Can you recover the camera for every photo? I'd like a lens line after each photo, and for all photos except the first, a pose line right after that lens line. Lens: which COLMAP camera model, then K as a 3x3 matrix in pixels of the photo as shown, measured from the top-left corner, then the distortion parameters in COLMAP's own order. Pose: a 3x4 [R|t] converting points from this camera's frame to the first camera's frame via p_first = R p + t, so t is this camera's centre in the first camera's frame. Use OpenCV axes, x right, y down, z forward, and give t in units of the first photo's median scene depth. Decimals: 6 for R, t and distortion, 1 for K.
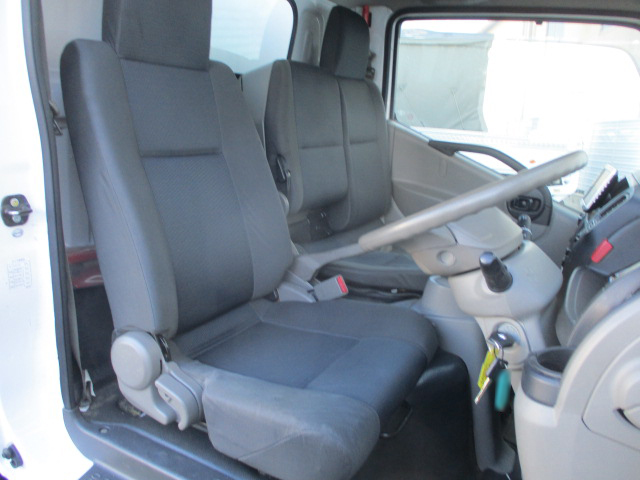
lens RADIAL K [[538.6, 0, 320.0], [0, 538.6, 240.0], [0, 0, 1]] dist [-0.009014, -0.005270]
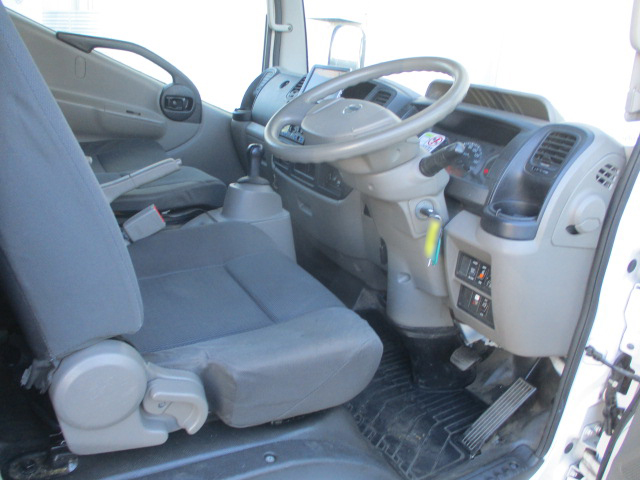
lens RADIAL K [[538.6, 0, 320.0], [0, 538.6, 240.0], [0, 0, 1]] dist [-0.009014, -0.005270]
pose [[0.526660, -0.272529, 0.805206, -0.362836], [0.114225, 0.961314, 0.250654, -0.043869], [-0.842367, -0.040034, 0.537416, 0.229134]]
